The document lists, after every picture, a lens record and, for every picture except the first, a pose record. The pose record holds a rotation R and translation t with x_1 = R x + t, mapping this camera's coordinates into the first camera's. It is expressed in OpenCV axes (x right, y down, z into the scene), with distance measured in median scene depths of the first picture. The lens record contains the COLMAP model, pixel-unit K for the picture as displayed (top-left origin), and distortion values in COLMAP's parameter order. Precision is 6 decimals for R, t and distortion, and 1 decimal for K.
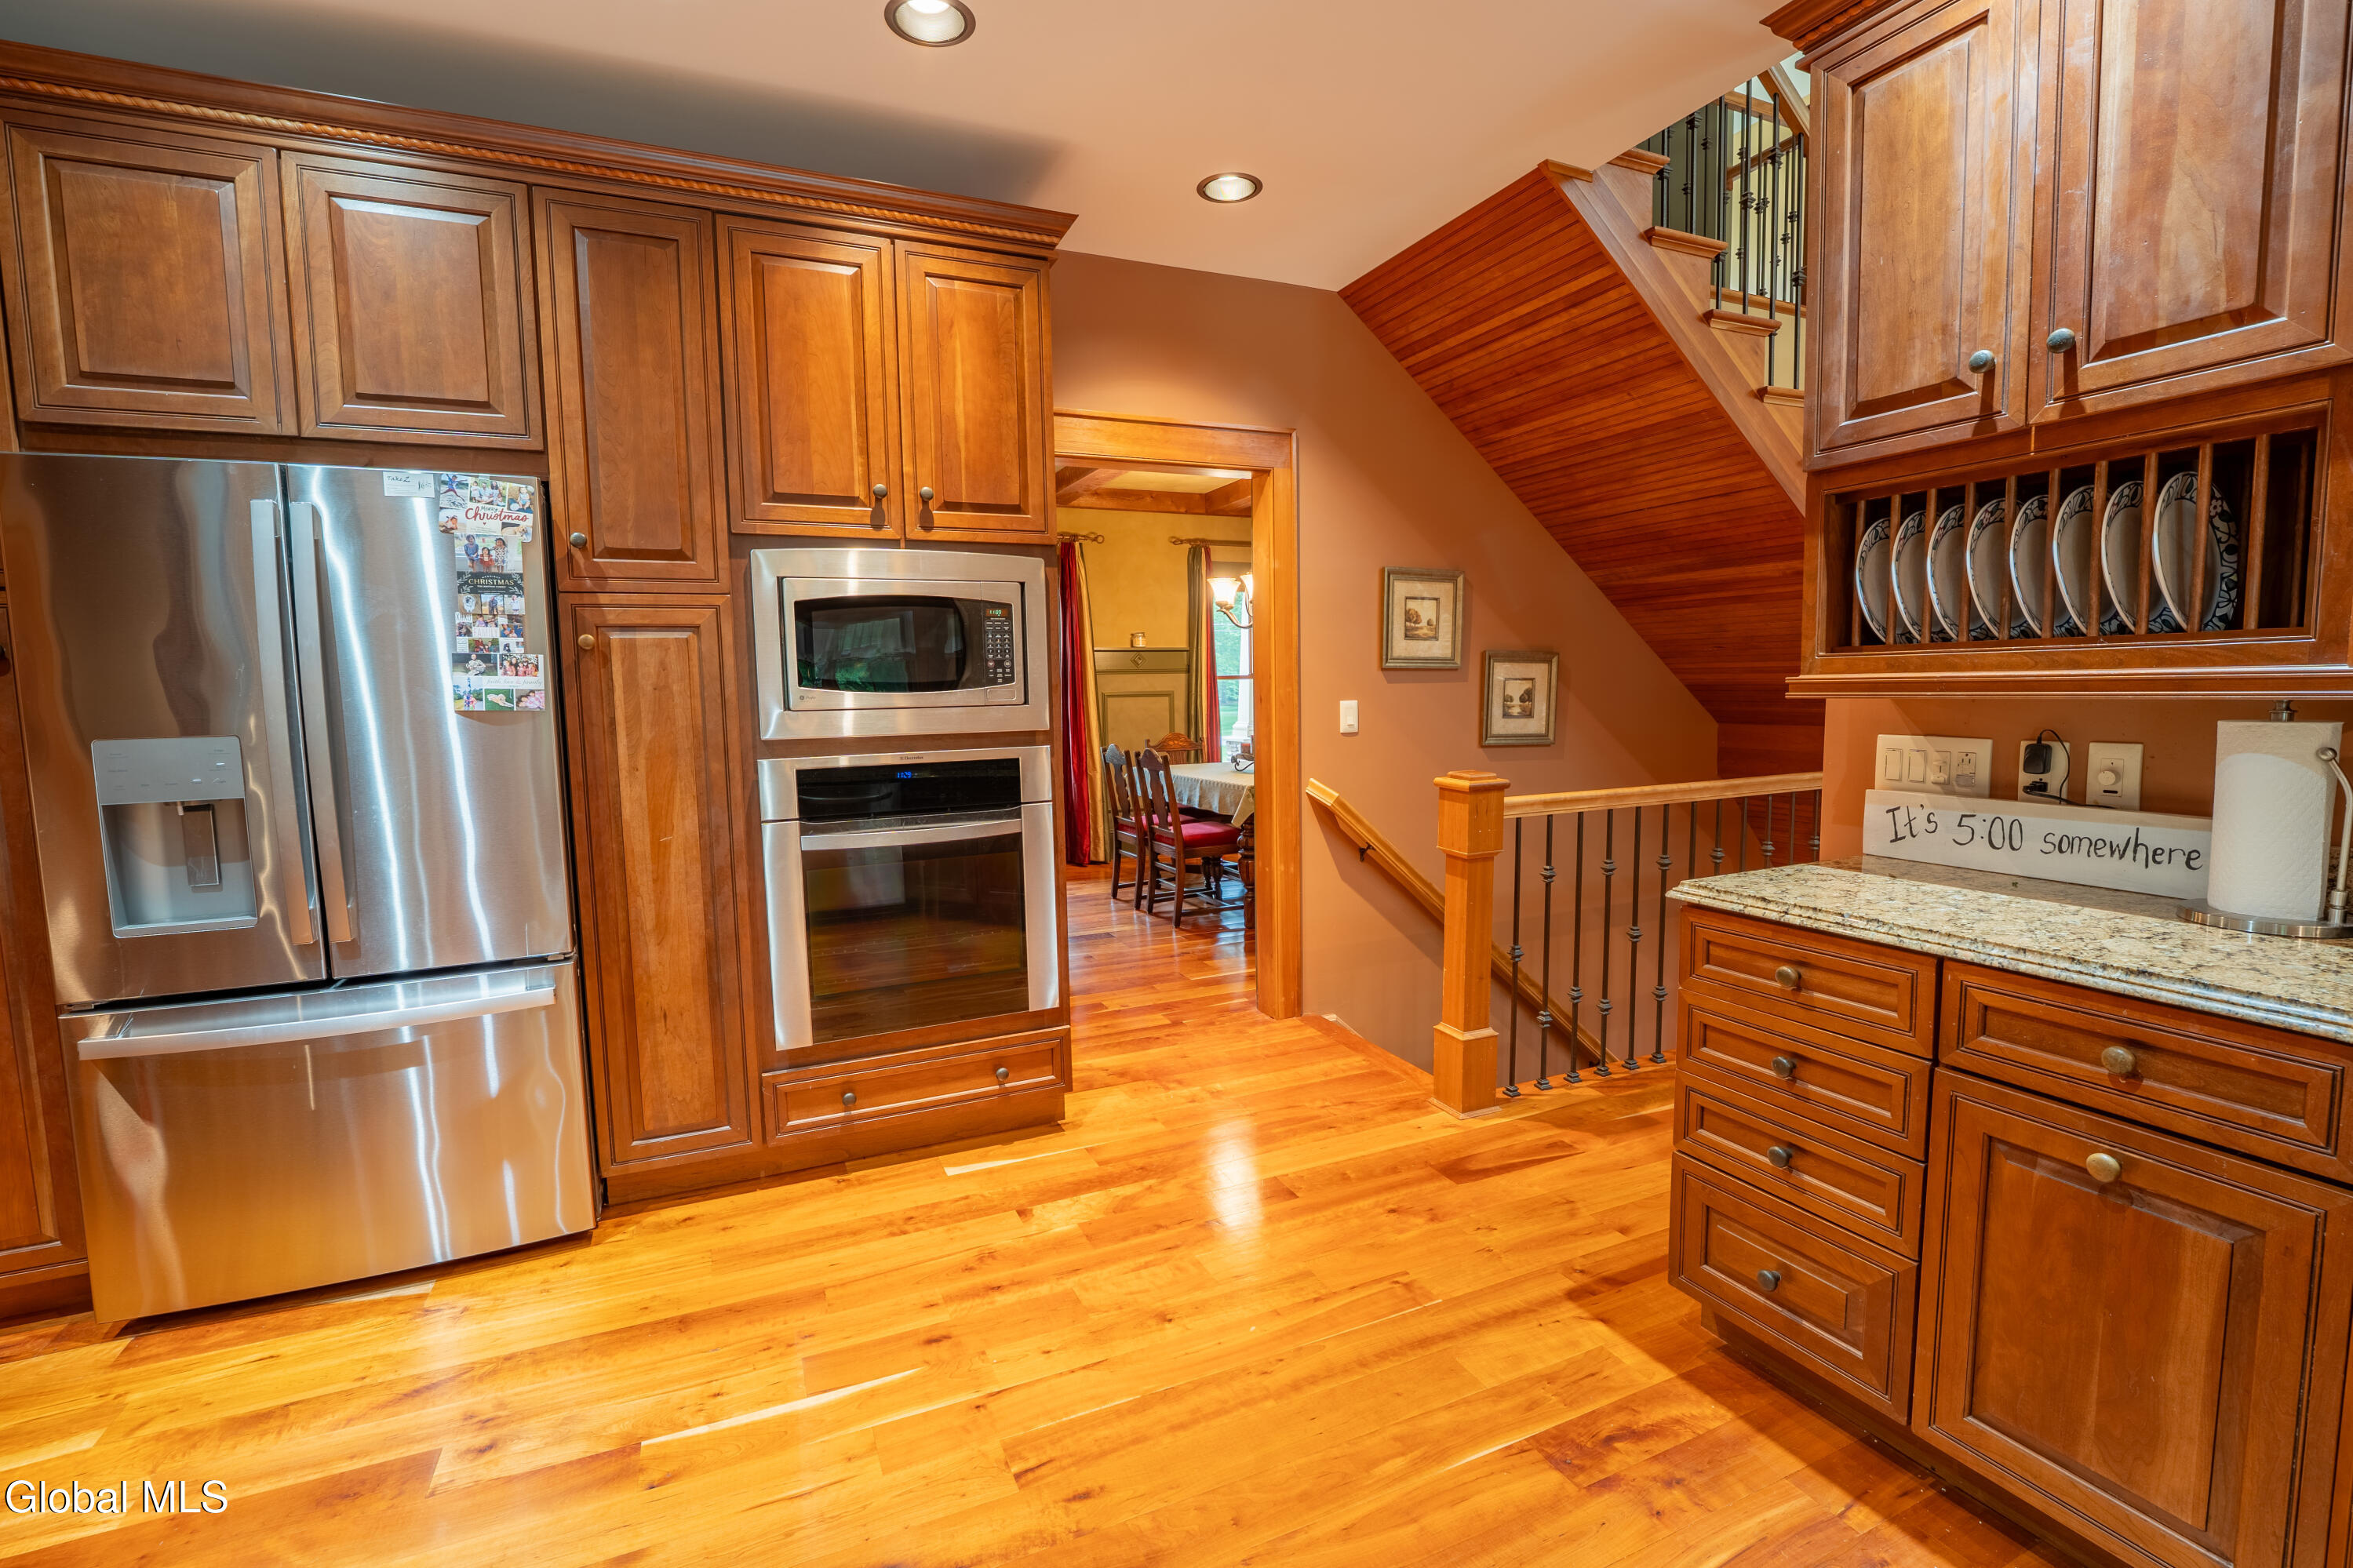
lens RADIAL K [[1034.9, 0, 1170.4], [0, 1034.9, 788.6], [0, 0, 1]] dist [-0.019199, -0.000025]
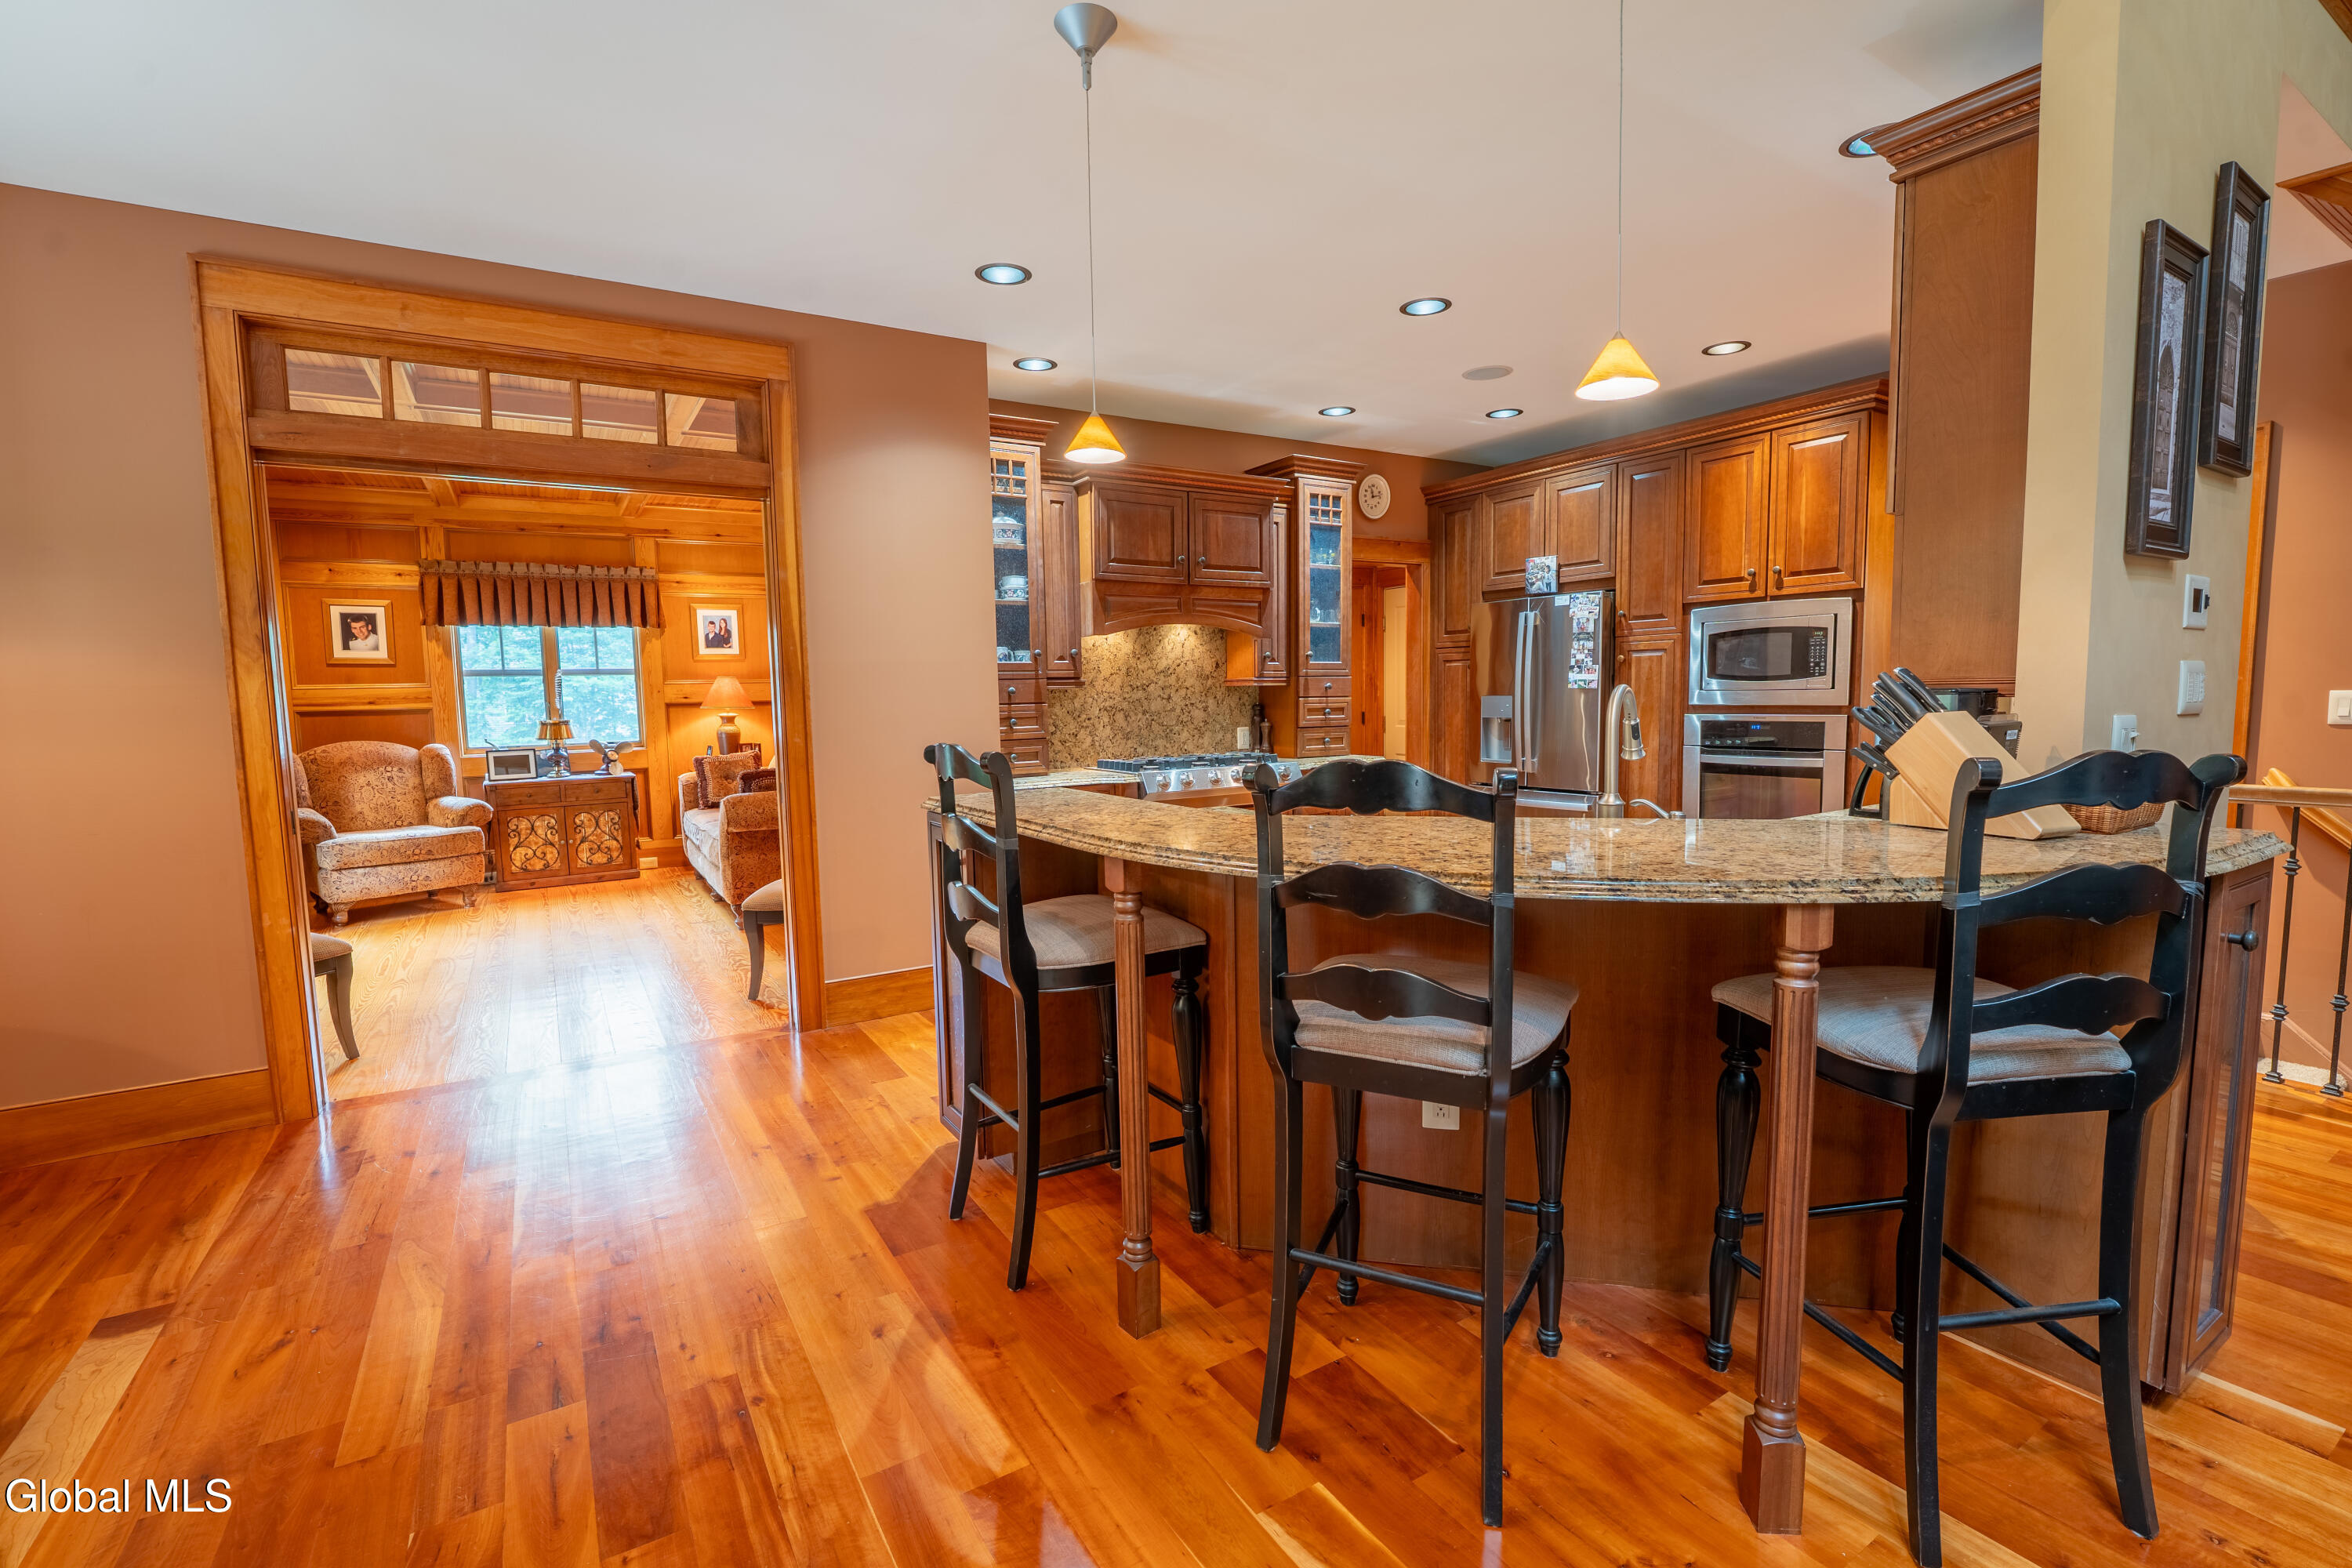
lens RADIAL K [[1034.6, 0, 1170.0], [0, 1034.6, 788.6], [0, 0, 1]] dist [-0.019199, -0.000025]
pose [[0.124643, 0.111462, -0.985921, 1.557109], [-0.078505, 0.991663, 0.102186, -0.011363], [0.989091, 0.064663, 0.132354, -0.266681]]
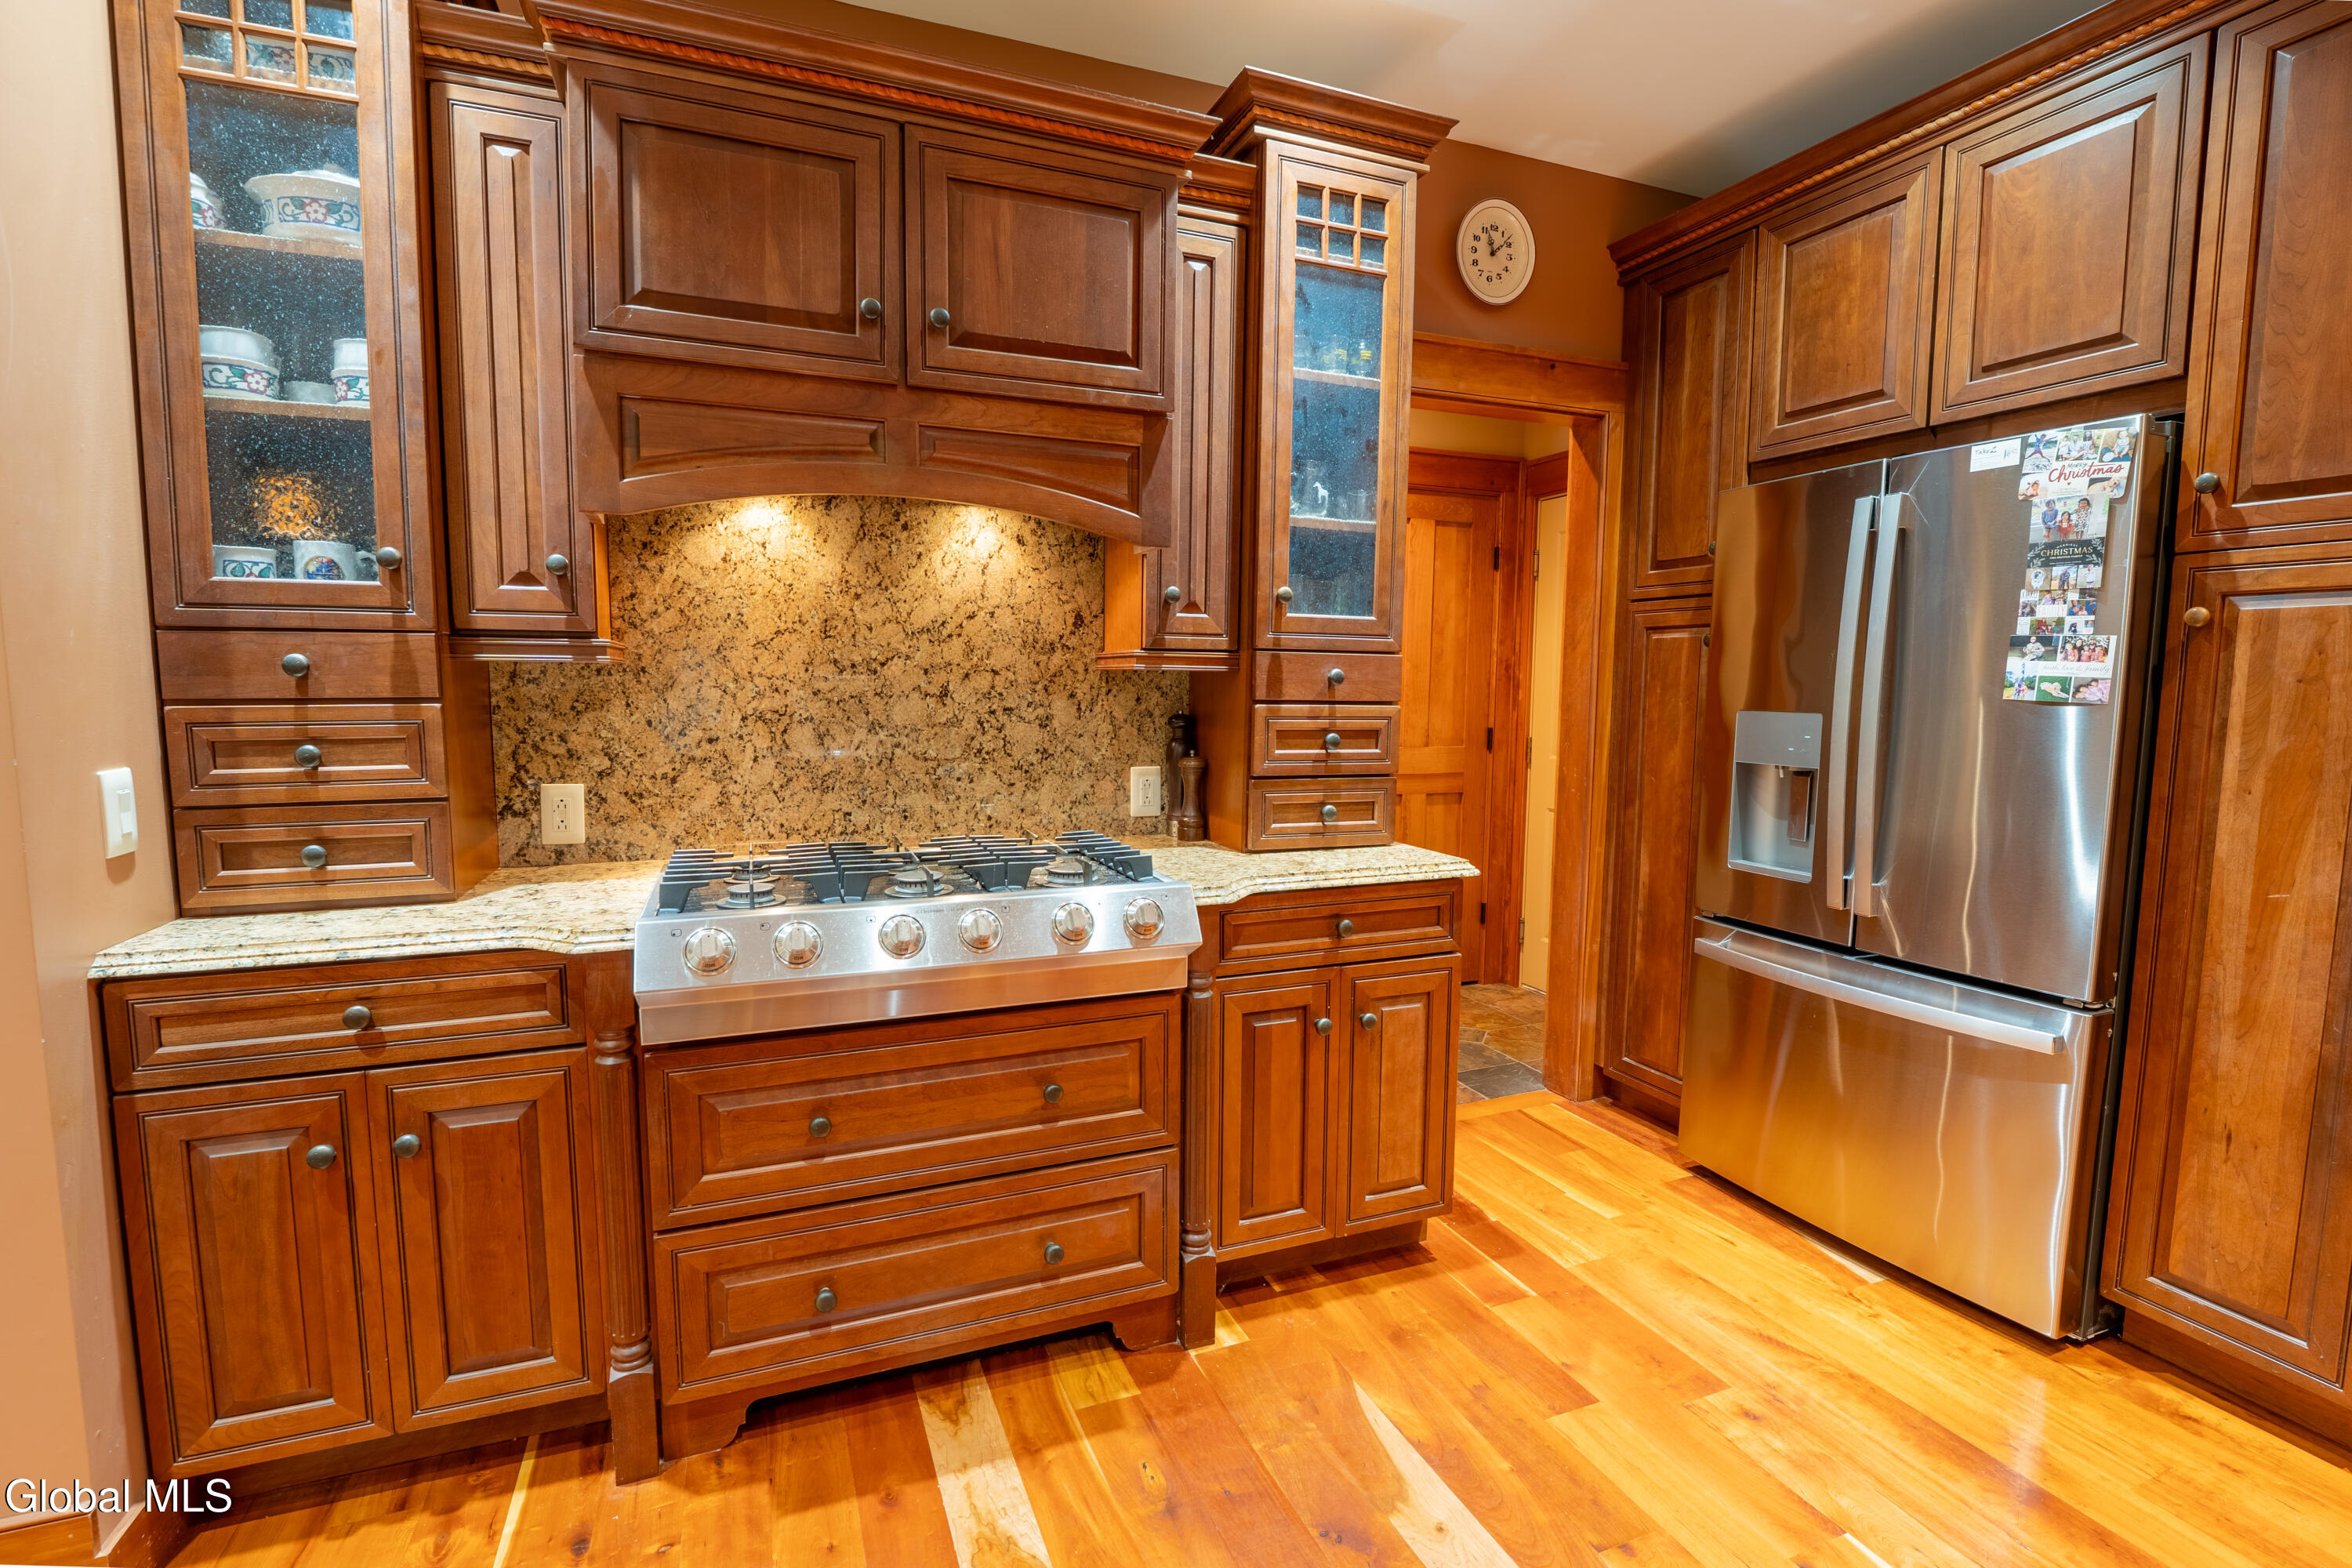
lens RADIAL K [[1076.7, 0, 1176.0], [0, 1076.7, 784.0], [0, 0, 1]] dist [-0.016831, 0.000108]
pose [[-0.039663, 0.115351, -0.992533, 0.248325], [-0.103410, 0.987507, 0.118899, -0.034949], [0.993848, 0.107353, -0.027239, 0.278405]]
